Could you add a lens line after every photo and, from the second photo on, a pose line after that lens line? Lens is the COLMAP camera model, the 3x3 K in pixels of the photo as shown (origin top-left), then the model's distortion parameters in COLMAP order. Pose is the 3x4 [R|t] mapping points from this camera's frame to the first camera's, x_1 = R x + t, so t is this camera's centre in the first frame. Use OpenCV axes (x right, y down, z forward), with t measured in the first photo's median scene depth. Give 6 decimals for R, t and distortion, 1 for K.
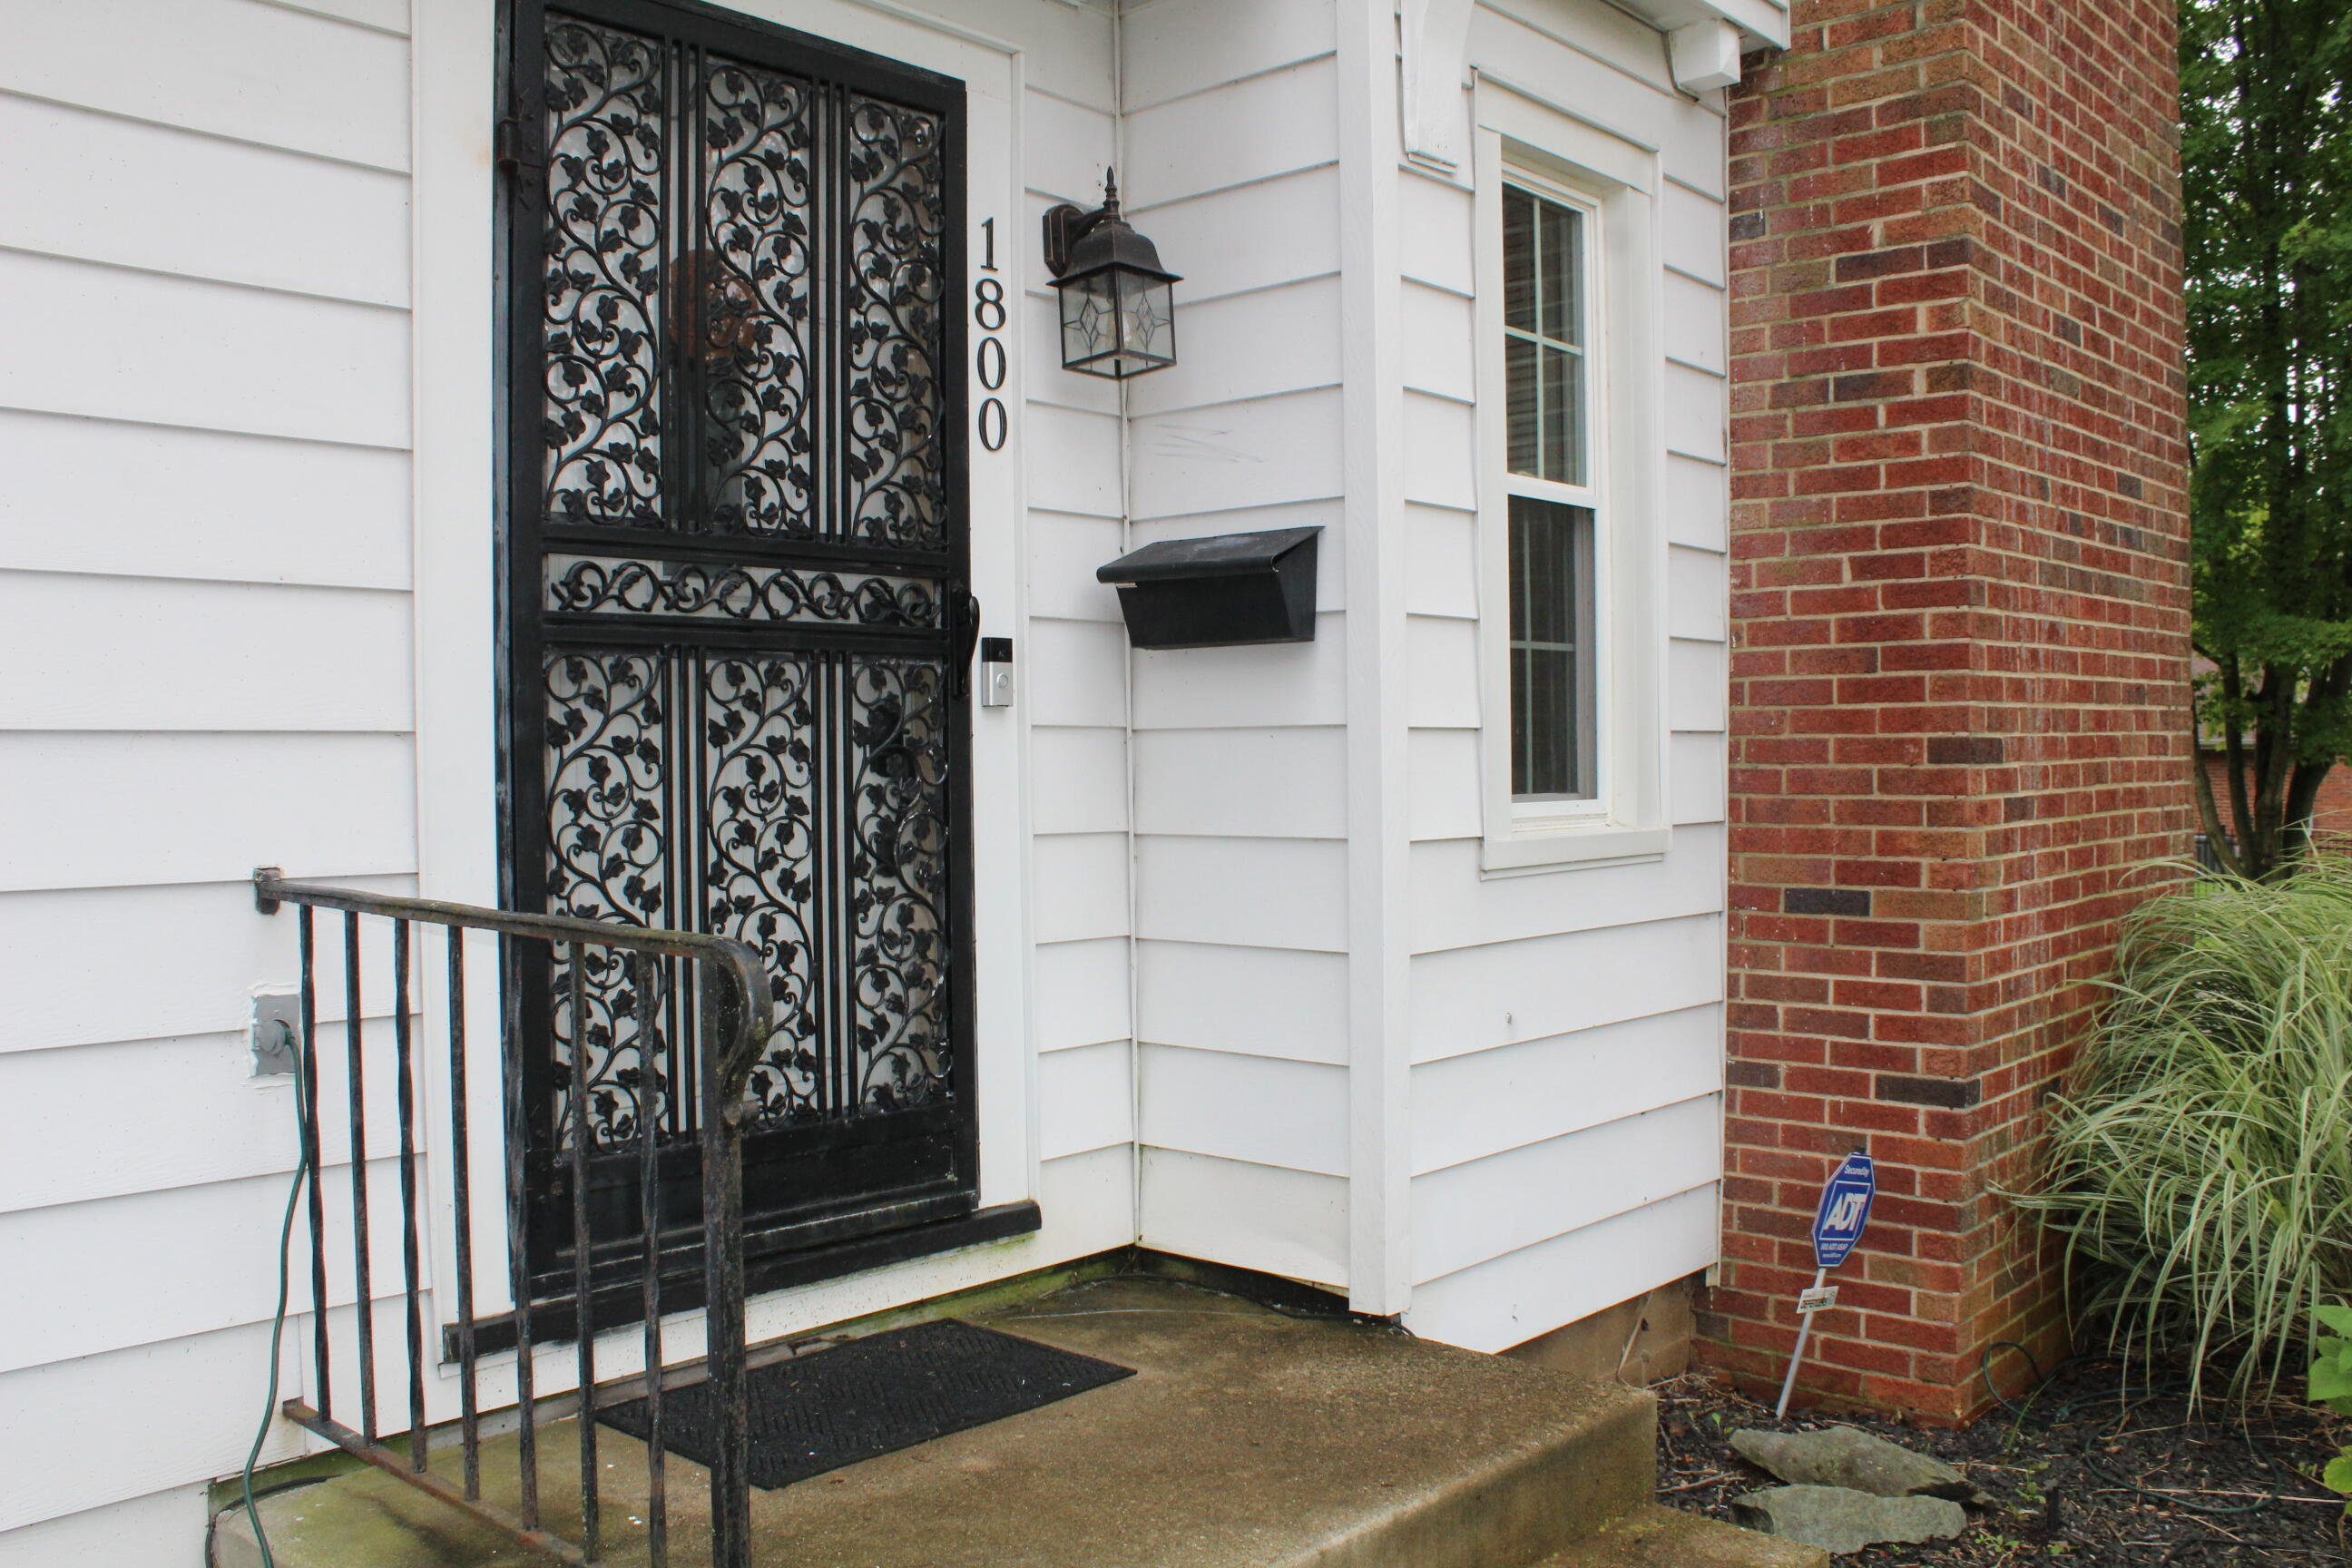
lens RADIAL K [[2033.3, 0, 1176.0], [0, 2033.3, 784.0], [0, 0, 1]] dist [-0.159867, 0.159957]
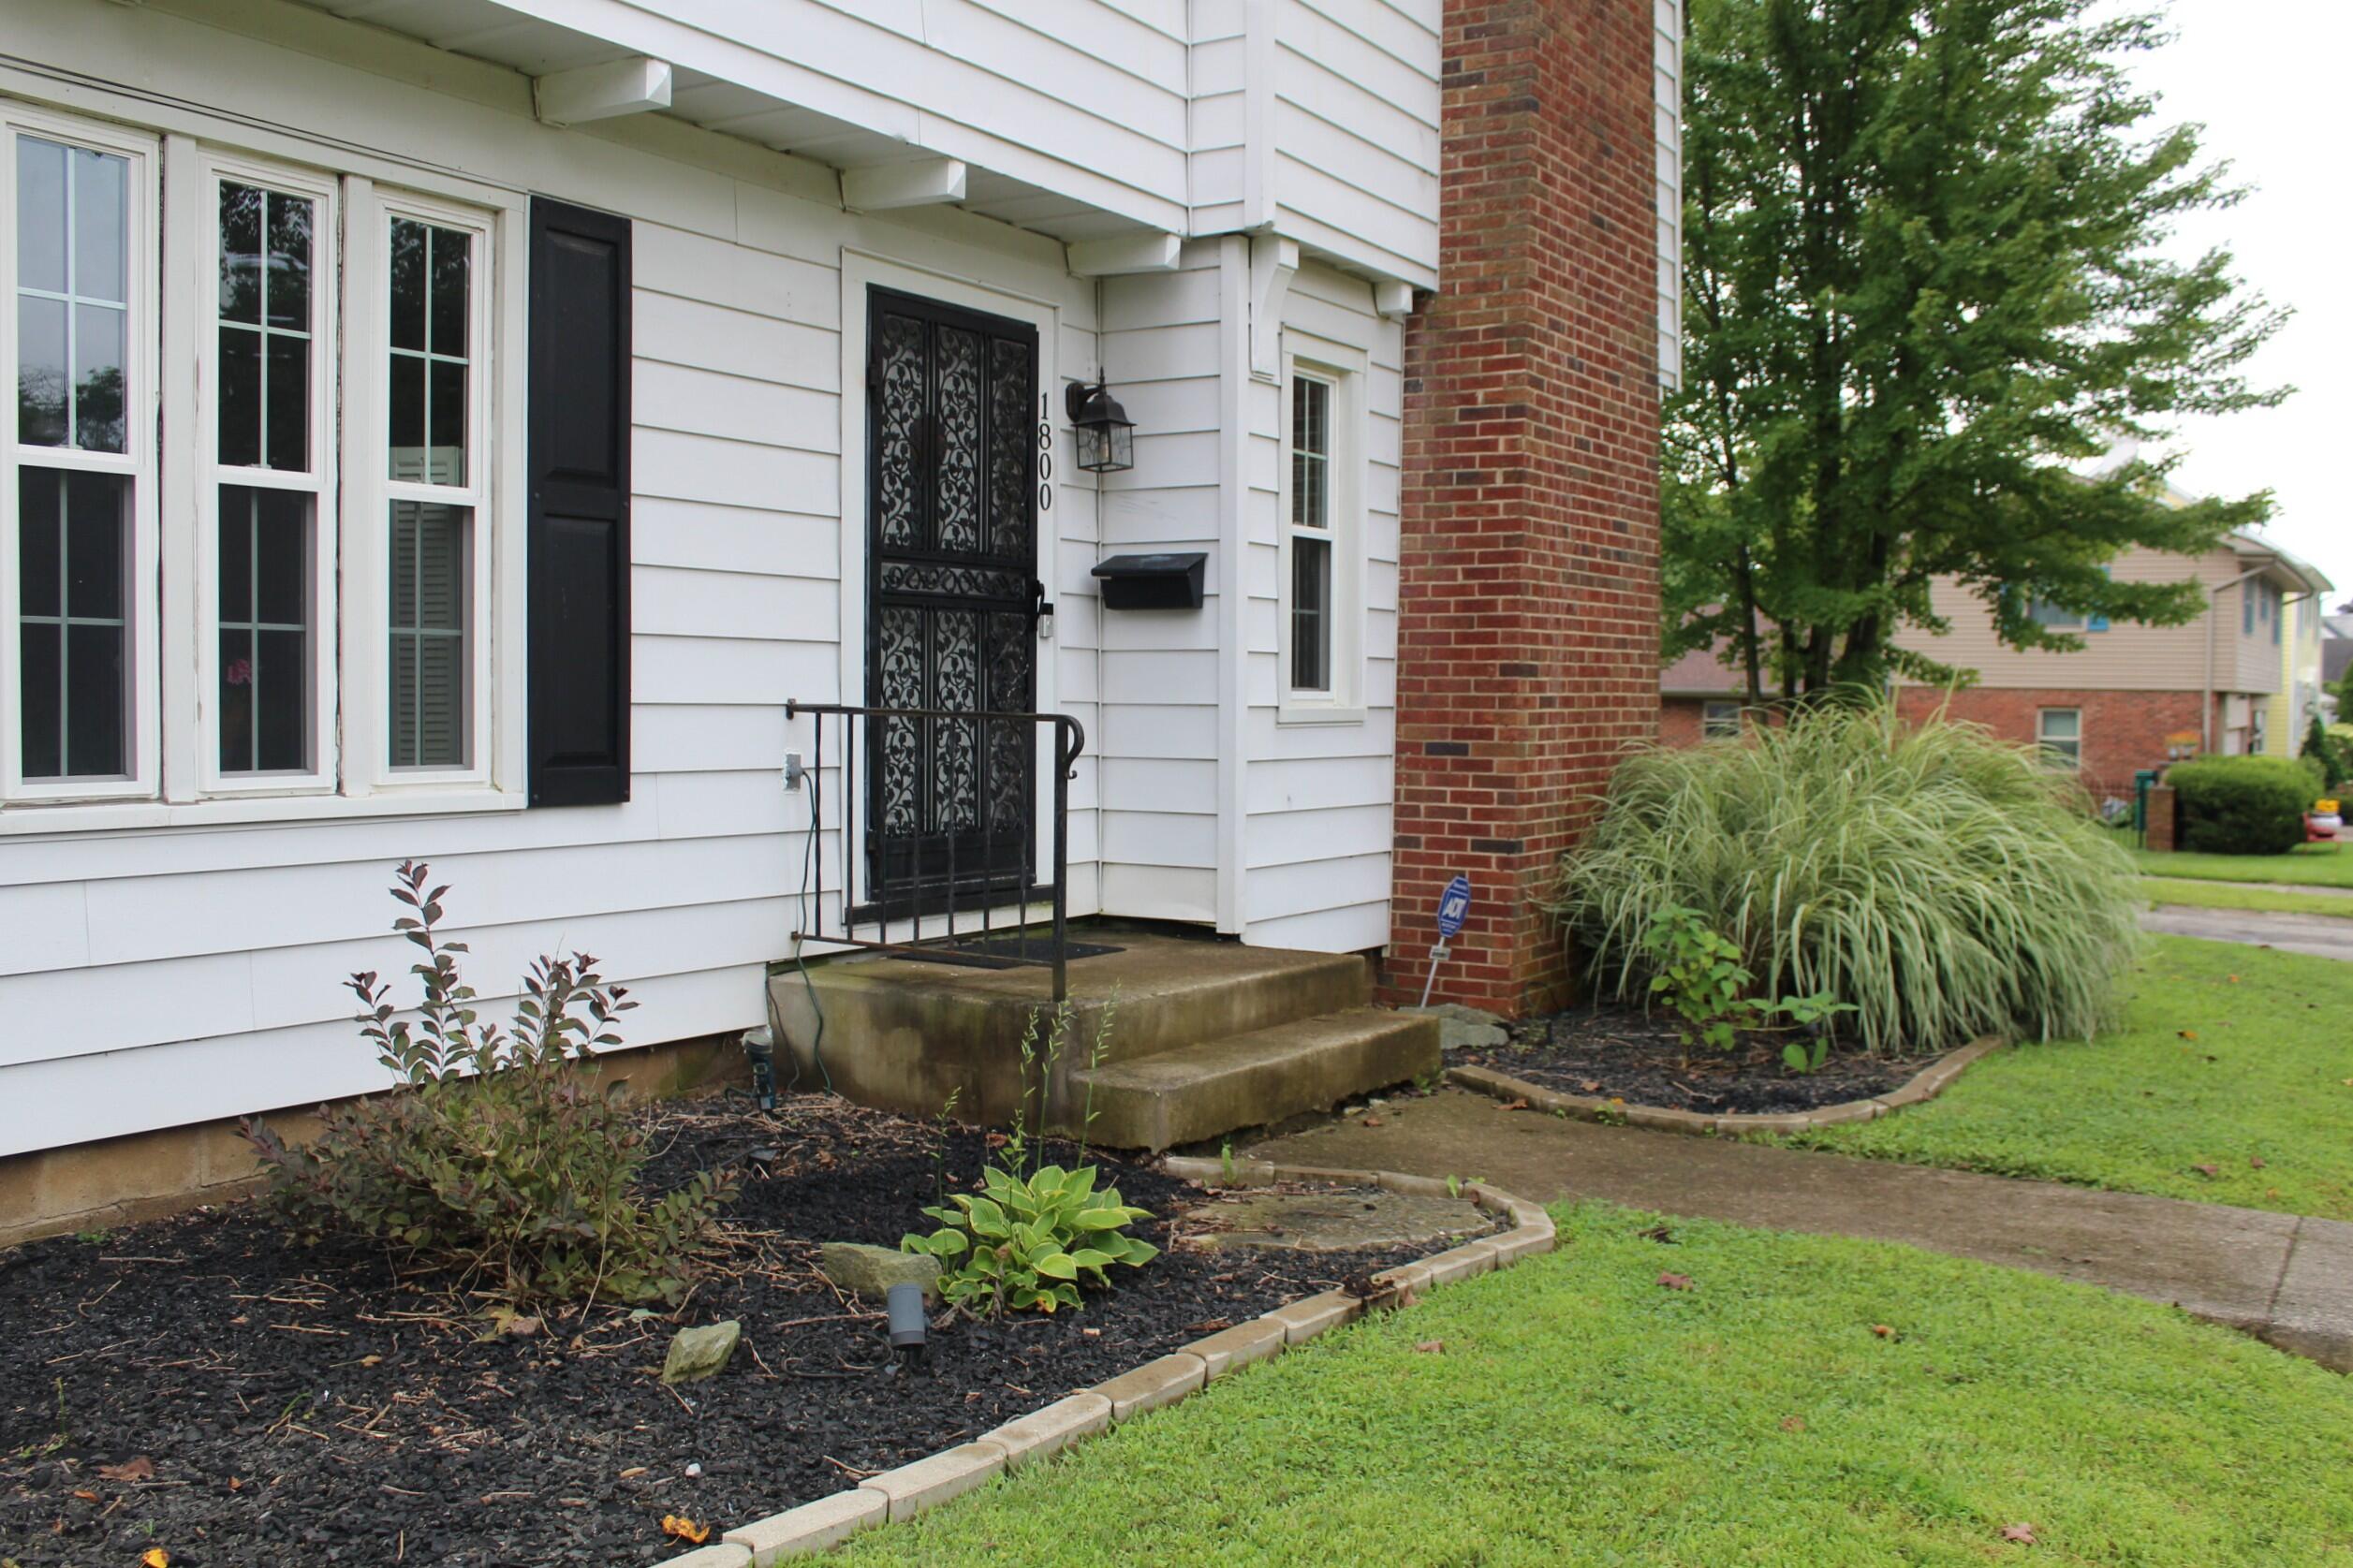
lens RADIAL K [[2106.0, 0, 1176.5], [0, 2106.0, 784.0], [0, 0, 1]] dist [-0.129741, 0.002153]
pose [[0.985379, 0.009517, 0.170113, -0.275429], [-0.014112, 0.999567, 0.025821, 0.045792], [-0.169793, -0.027844, 0.985086, -0.952850]]
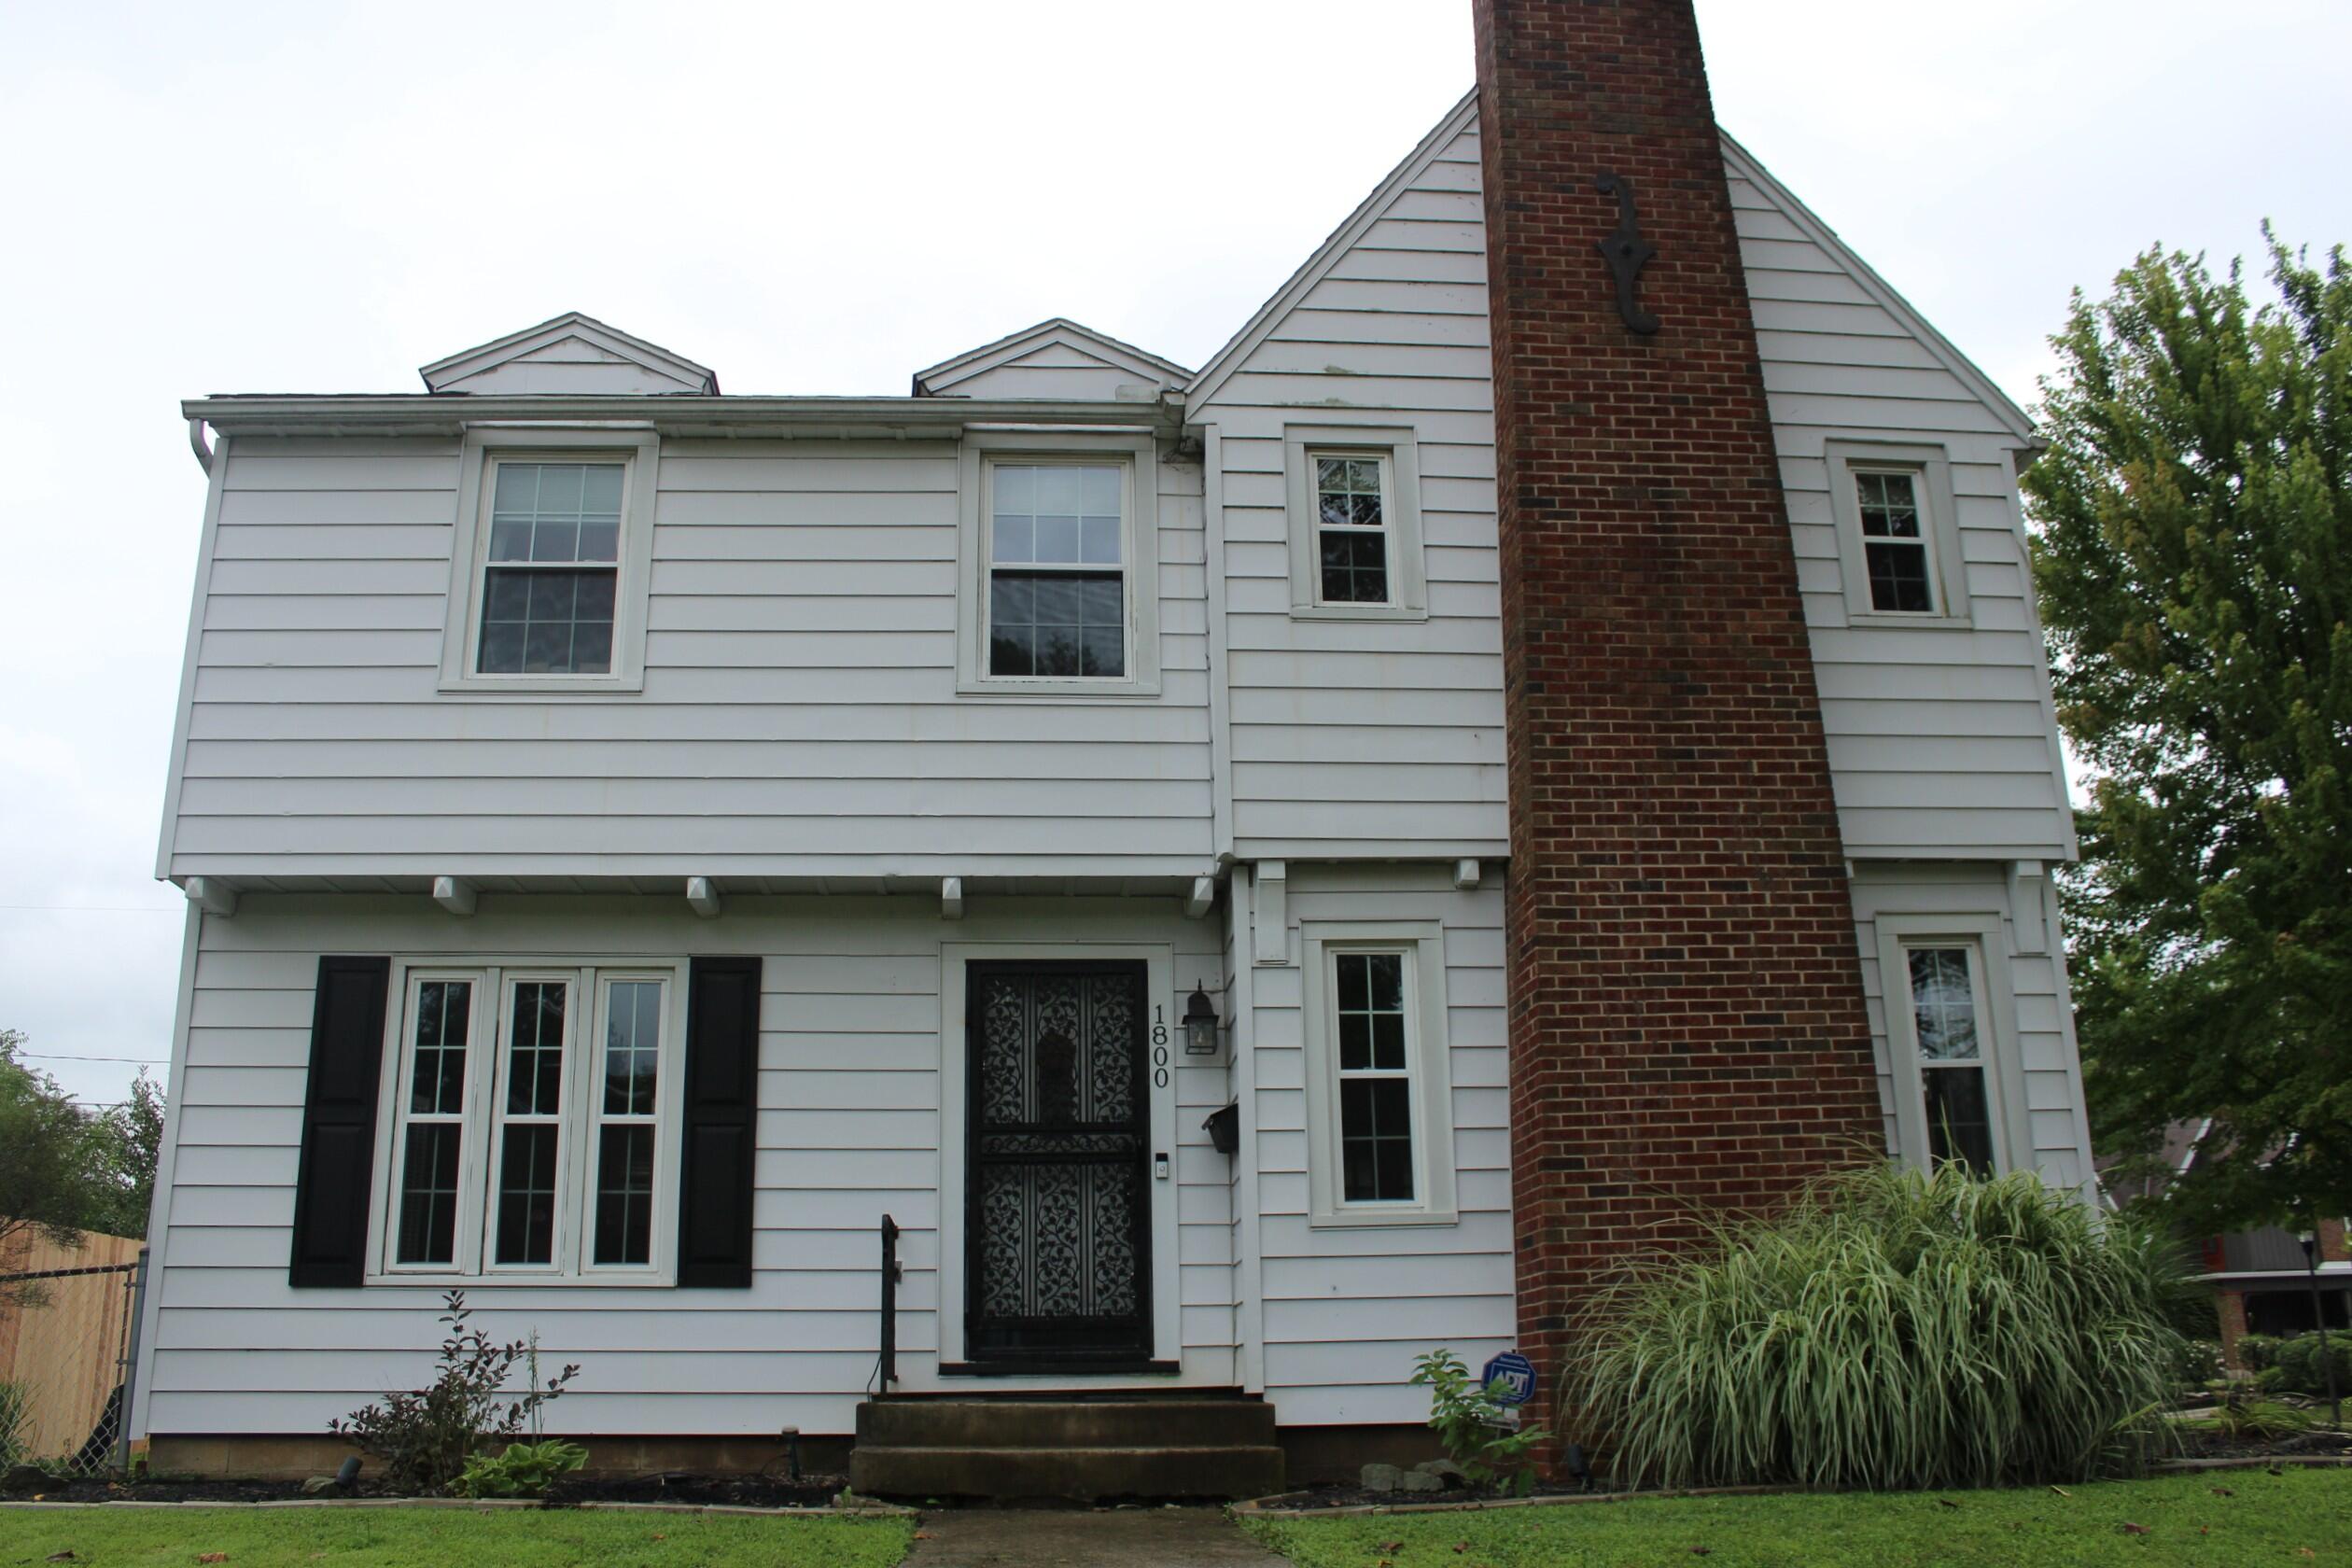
lens RADIAL K [[2009.2, 0, 1176.0], [0, 2009.2, 784.0], [0, 0, 1]] dist [-0.164685, 0.143808]
pose [[0.728873, -0.210936, -0.651344, 1.601437], [0.004538, 0.952823, -0.303491, 0.244955], [0.684633, 0.218251, 0.695445, -0.891103]]
